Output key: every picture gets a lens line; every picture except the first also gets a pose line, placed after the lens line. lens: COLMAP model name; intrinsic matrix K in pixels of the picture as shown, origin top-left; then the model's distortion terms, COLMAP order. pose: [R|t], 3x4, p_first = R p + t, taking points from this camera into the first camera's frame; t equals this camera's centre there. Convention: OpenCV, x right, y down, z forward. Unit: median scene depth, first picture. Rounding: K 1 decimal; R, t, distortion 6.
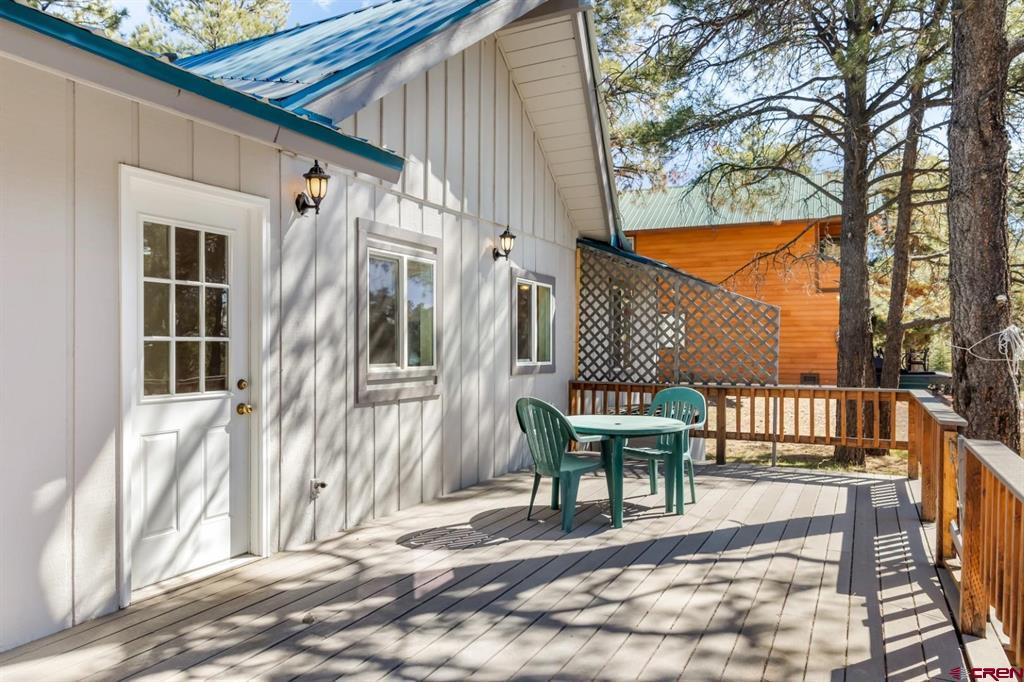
lens RADIAL K [[690.5, 0, 512.0], [0, 690.5, 341.0], [0, 0, 1]] dist [0.002830, 0.002519]
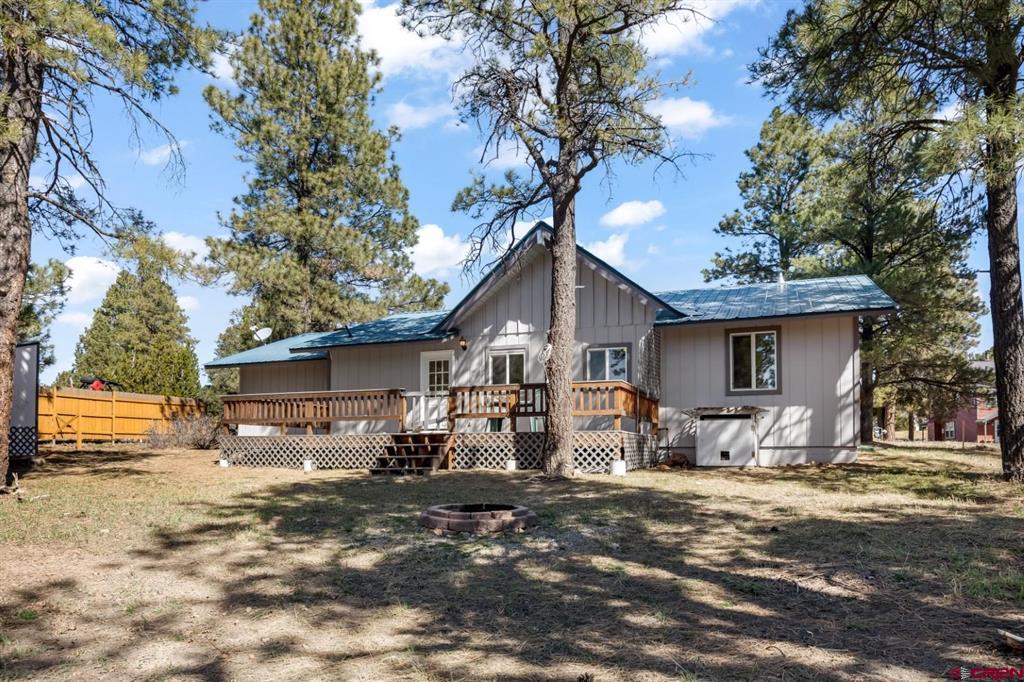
lens RADIAL K [[690.5, 0, 512.0], [0, 690.5, 341.0], [0, 0, 1]] dist [0.002830, 0.002519]
pose [[0.138461, -0.153856, -0.978344, 4.196736], [0.021286, 0.988093, -0.152377, 0.423127], [0.990139, 0.000274, 0.140088, 0.877407]]
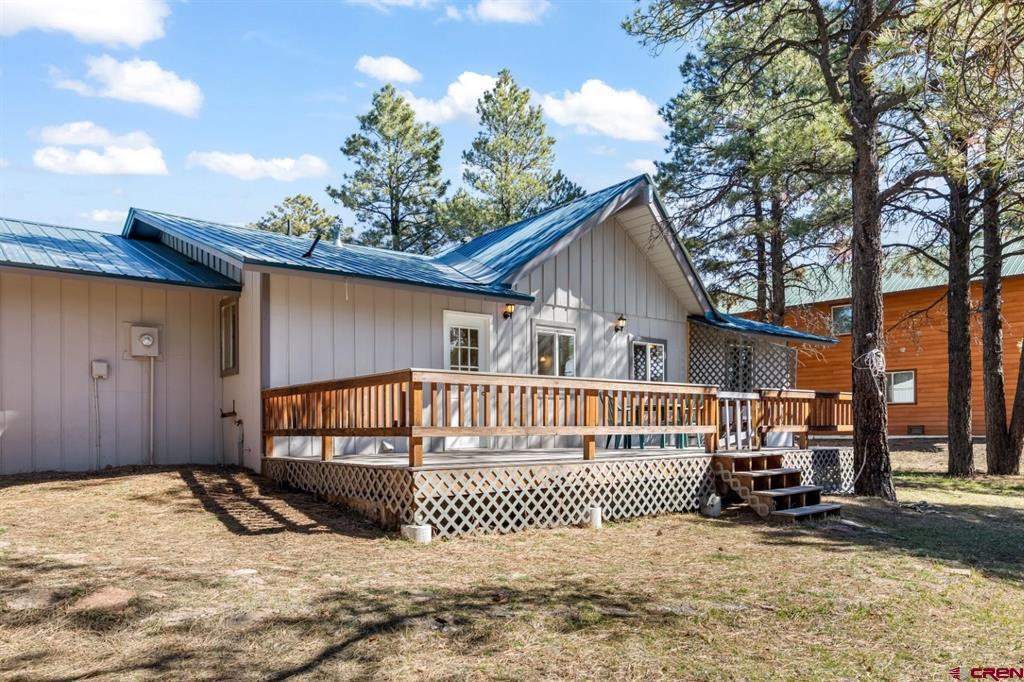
lens RADIAL K [[690.5, 0, 512.0], [0, 690.5, 341.0], [0, 0, 1]] dist [0.002830, 0.002519]
pose [[0.911618, -0.060946, -0.406495, 0.891881], [0.013527, 0.992859, -0.118524, 0.235531], [0.410816, 0.102550, 0.905933, -1.537420]]
